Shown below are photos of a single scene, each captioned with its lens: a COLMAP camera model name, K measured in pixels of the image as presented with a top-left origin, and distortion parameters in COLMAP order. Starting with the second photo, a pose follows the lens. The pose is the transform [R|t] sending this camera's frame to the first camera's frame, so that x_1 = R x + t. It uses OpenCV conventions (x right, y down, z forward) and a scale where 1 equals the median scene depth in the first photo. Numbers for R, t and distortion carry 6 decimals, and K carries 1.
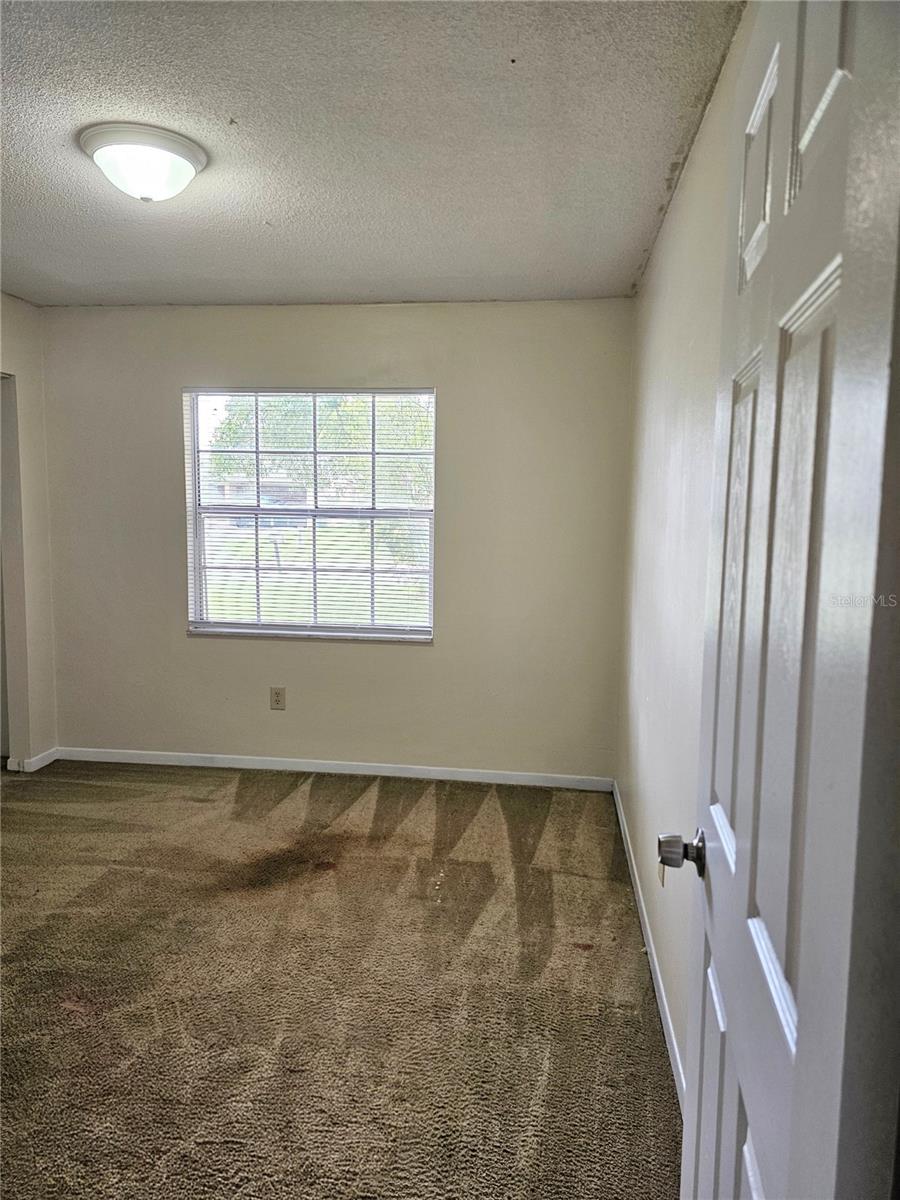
lens RADIAL K [[783.8, 0, 472.5], [0, 783.8, 594.1], [0, 0, 1]] dist [0.002507, -0.000196]
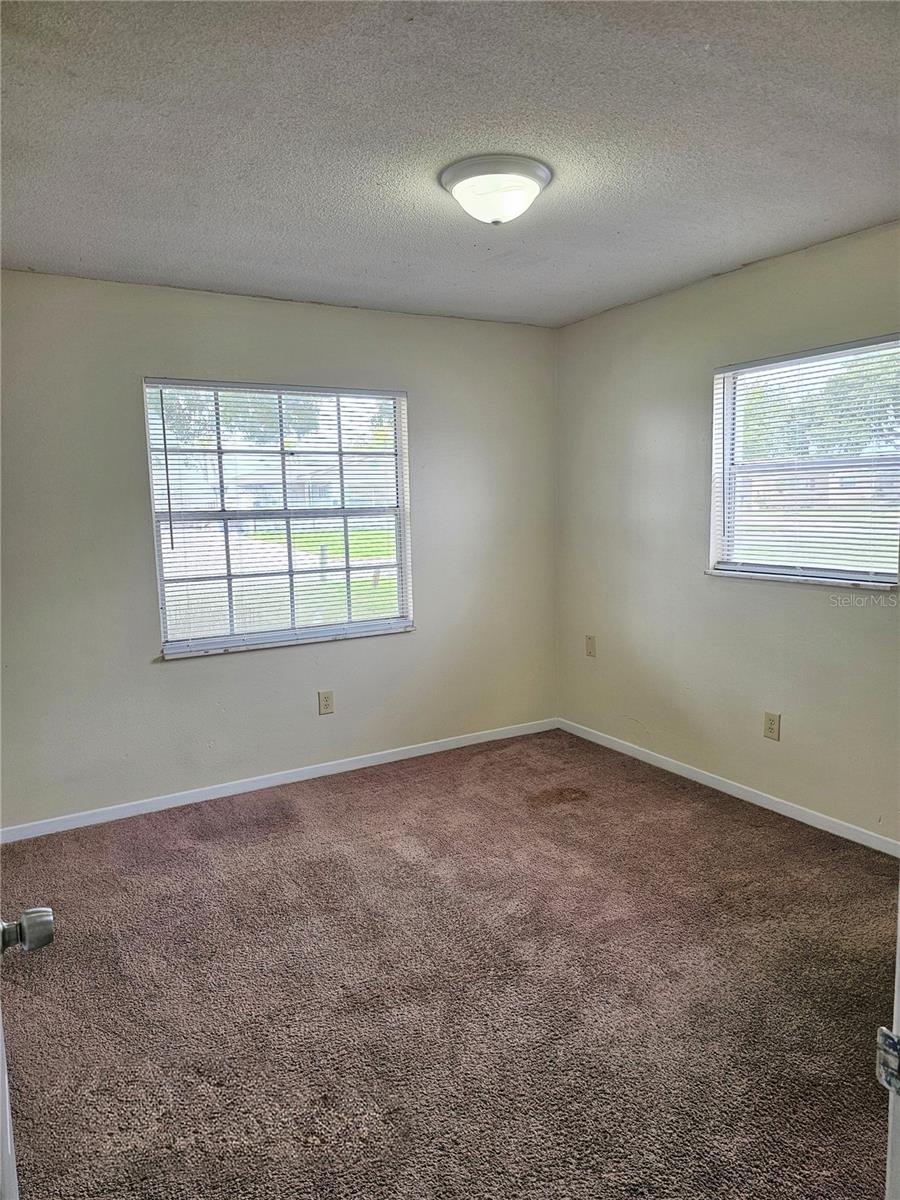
lens RADIAL K [[783.8, 0, 472.5], [0, 783.8, 594.1], [0, 0, 1]] dist [0.002507, -0.000196]
pose [[0.780742, -0.105718, 0.615845, -0.632020], [0.102469, 0.993903, 0.040710, -0.021797], [-0.616394, 0.031321, 0.786815, 0.098489]]
